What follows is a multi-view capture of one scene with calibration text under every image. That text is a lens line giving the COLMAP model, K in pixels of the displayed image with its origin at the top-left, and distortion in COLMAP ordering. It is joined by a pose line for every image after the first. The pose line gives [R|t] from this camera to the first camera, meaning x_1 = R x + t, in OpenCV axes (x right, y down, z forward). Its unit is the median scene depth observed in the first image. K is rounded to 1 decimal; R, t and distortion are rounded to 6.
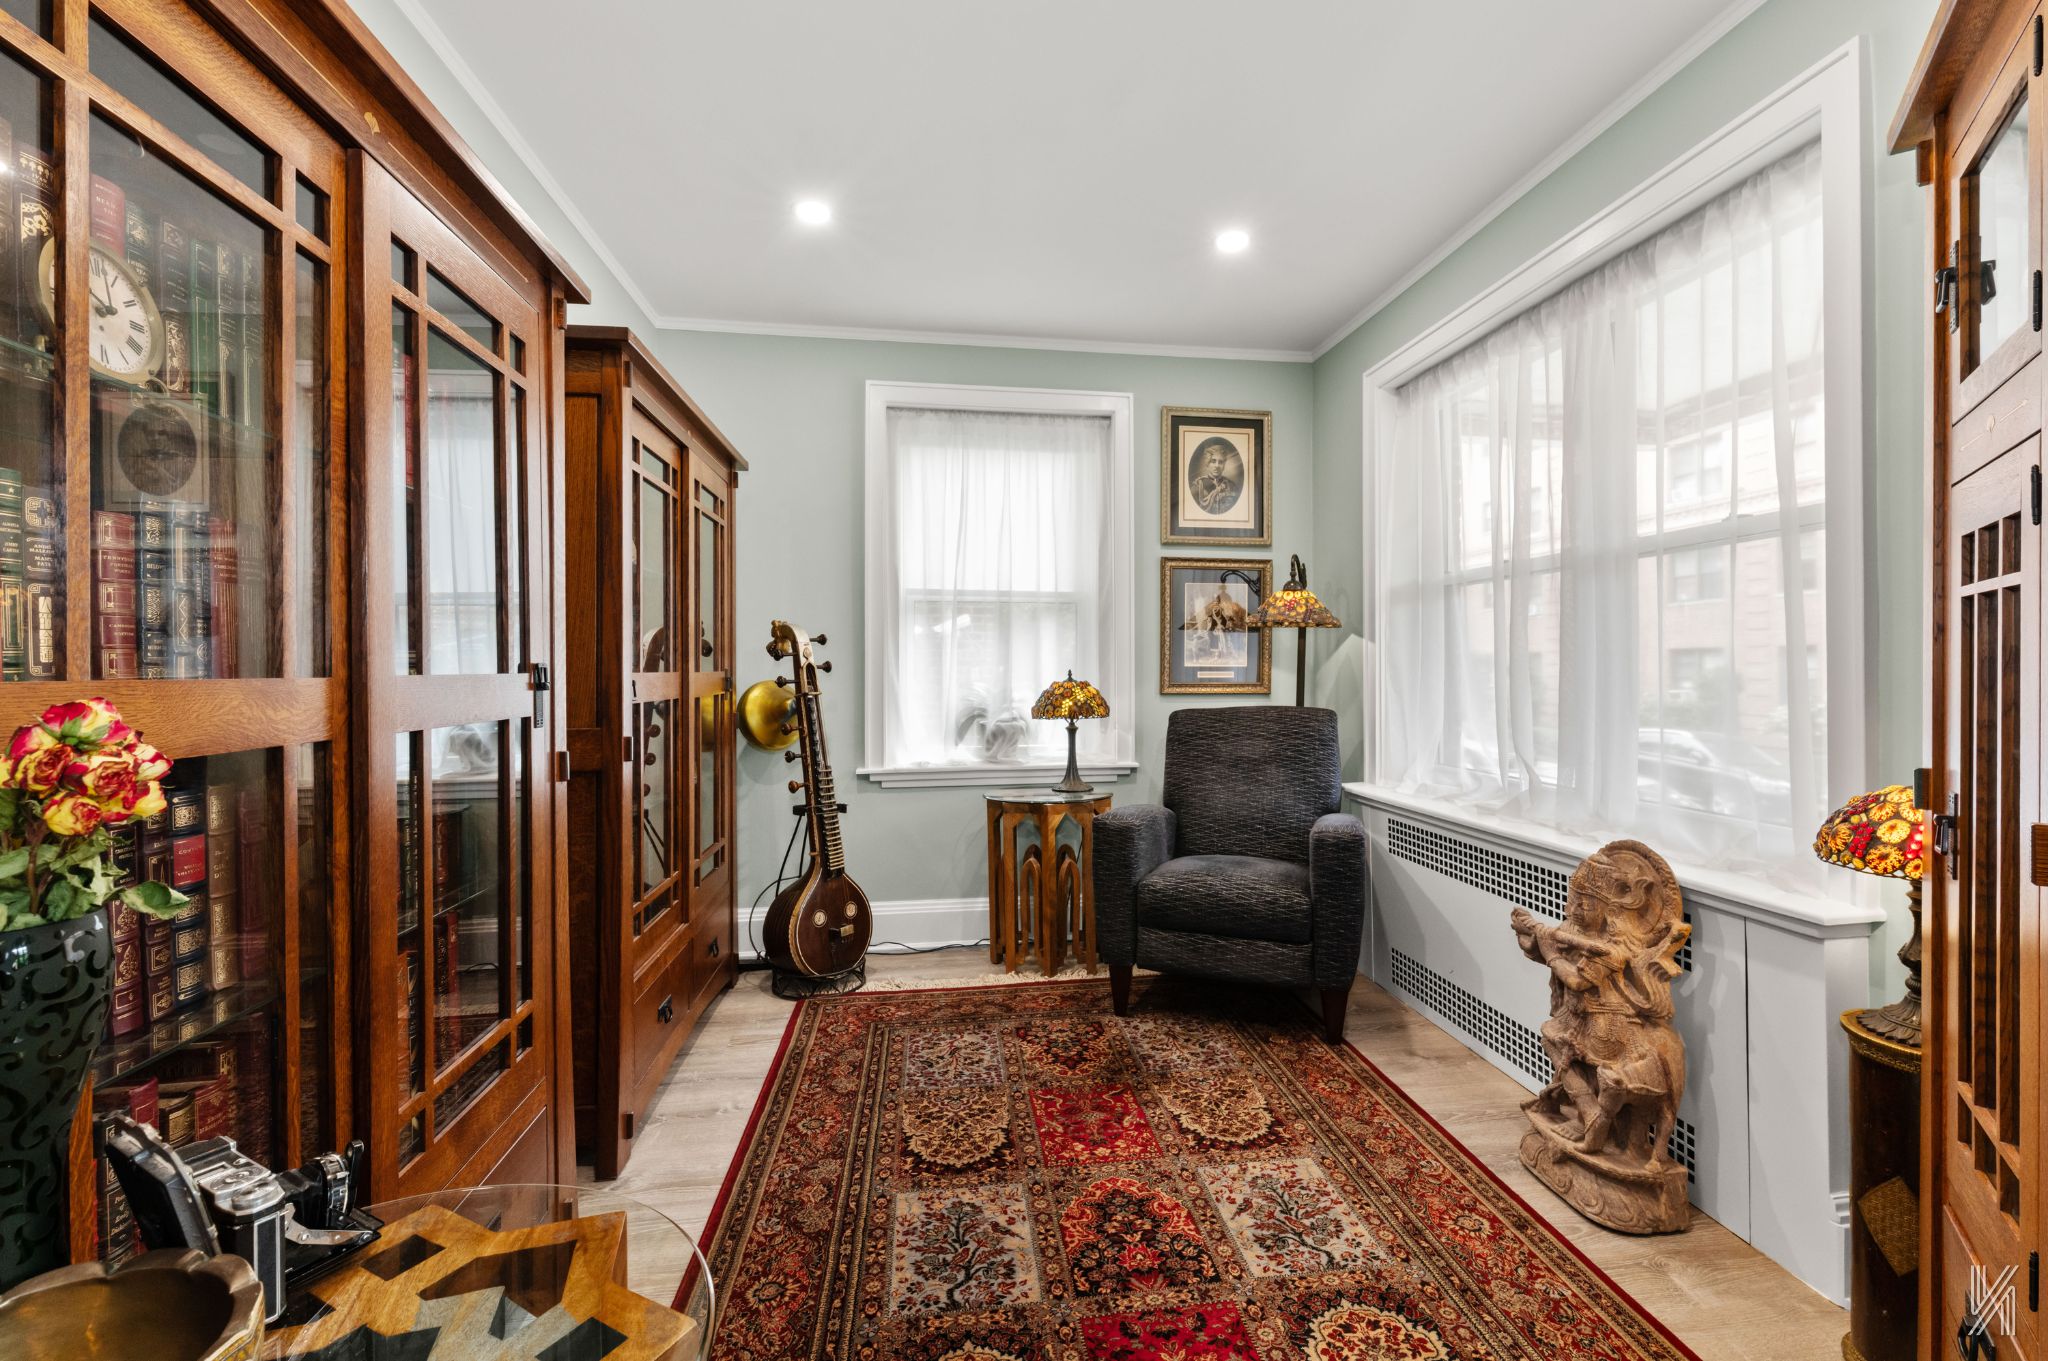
lens RADIAL K [[880.7, 0, 1022.4], [0, 880.7, 676.2], [0, 0, 1]] dist [0.001020, -0.001375]
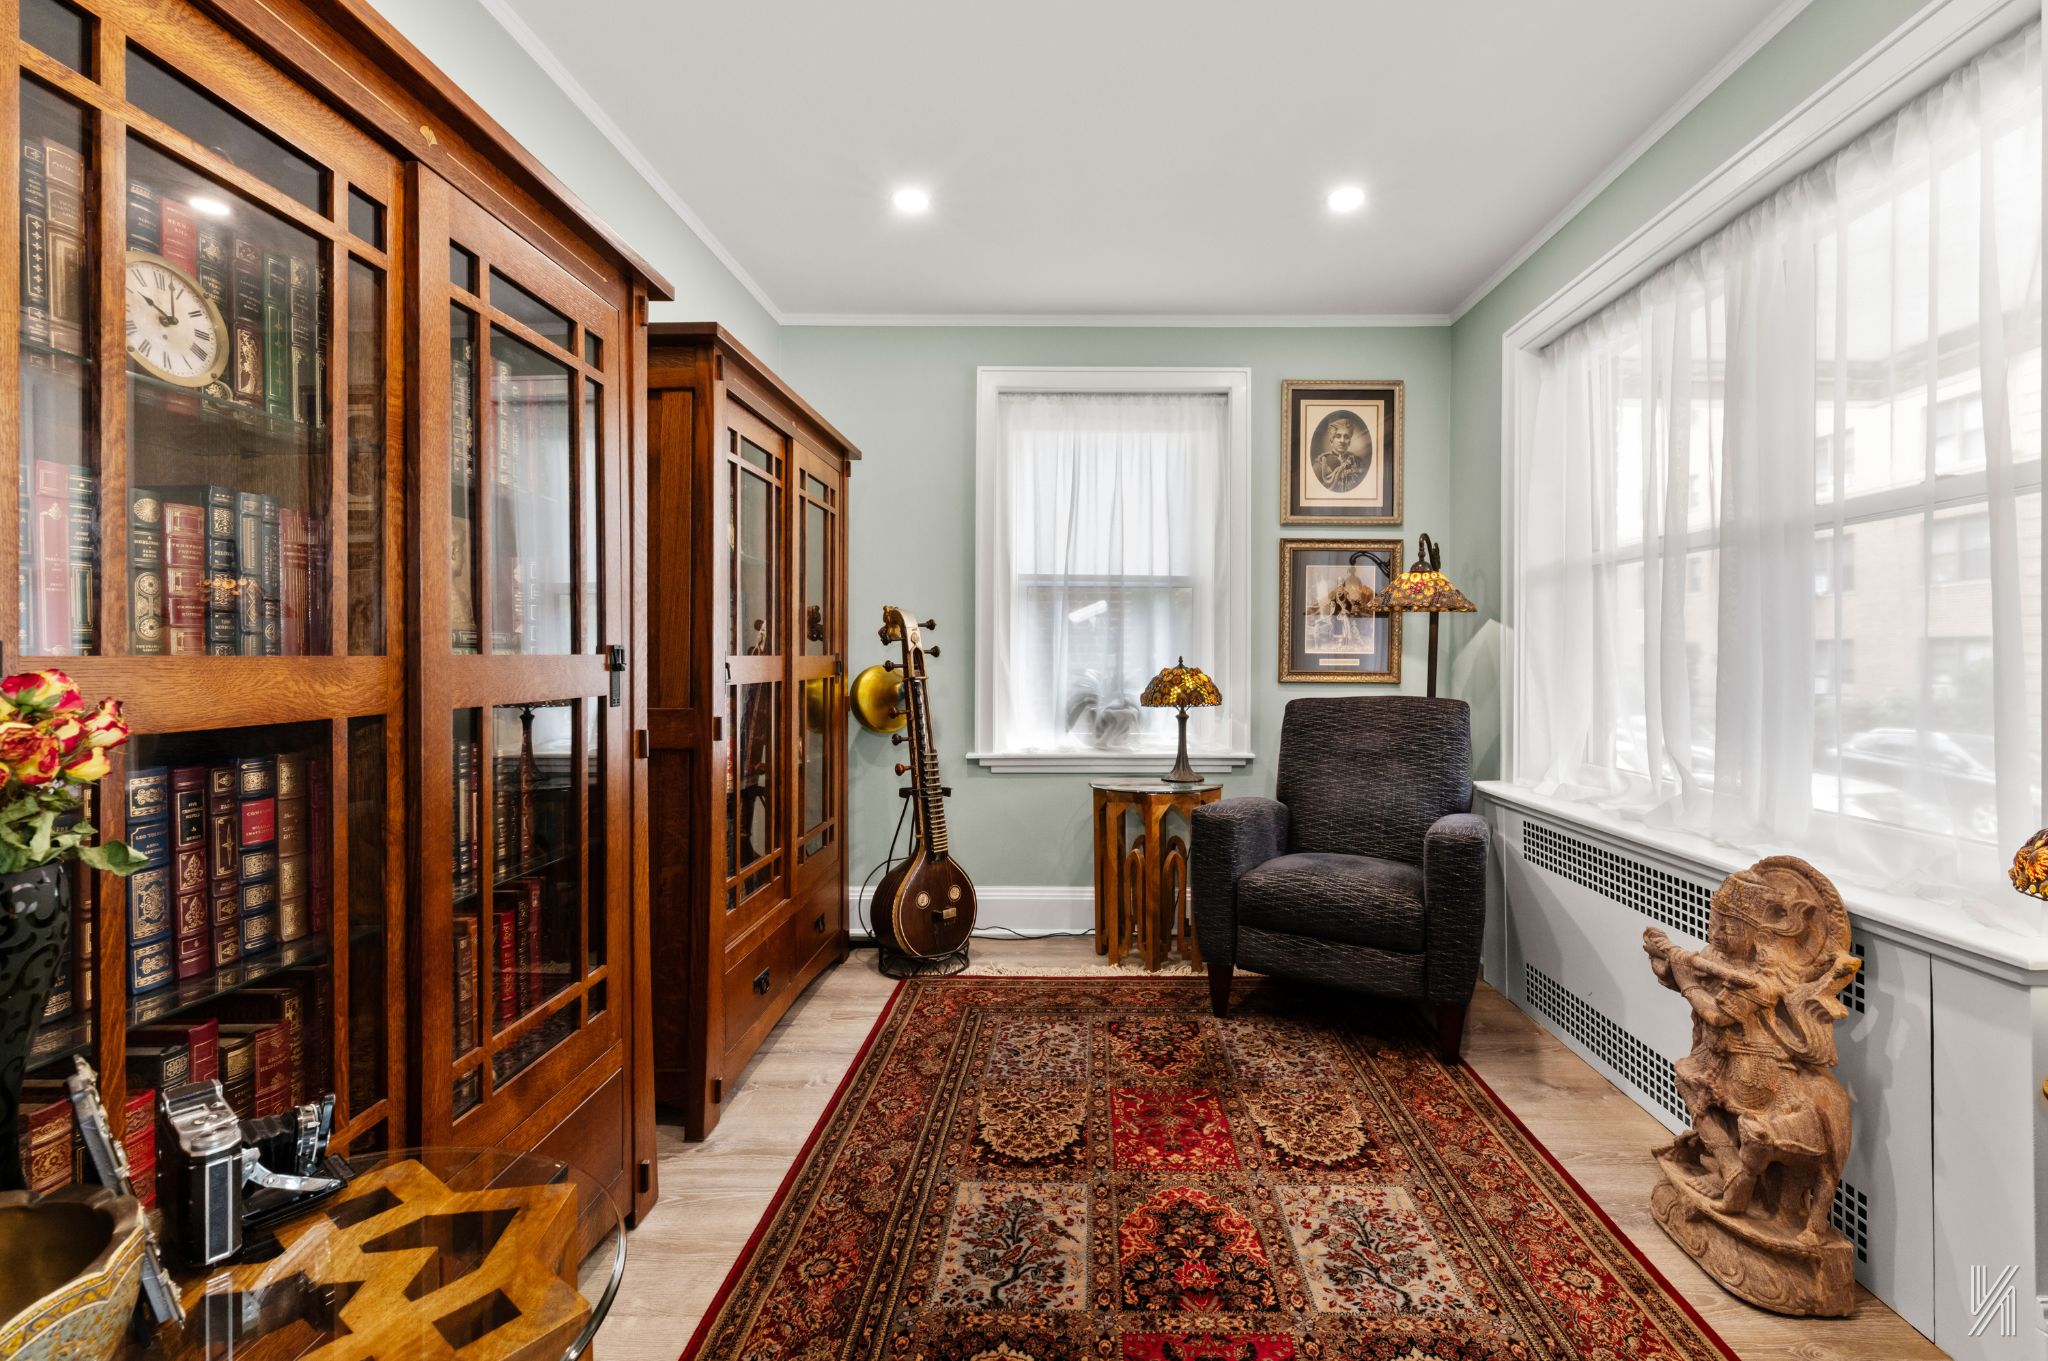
lens RADIAL K [[880.7, 0, 1039.6], [0, 880.7, 666.1], [0, 0, 1]] dist [0.001020, -0.001375]
pose [[0.987955, 0.007516, -0.154561, 0.097602], [-0.007051, 0.999969, 0.003558, 0.002522], [0.154582, -0.002426, 0.987977, 0.036463]]
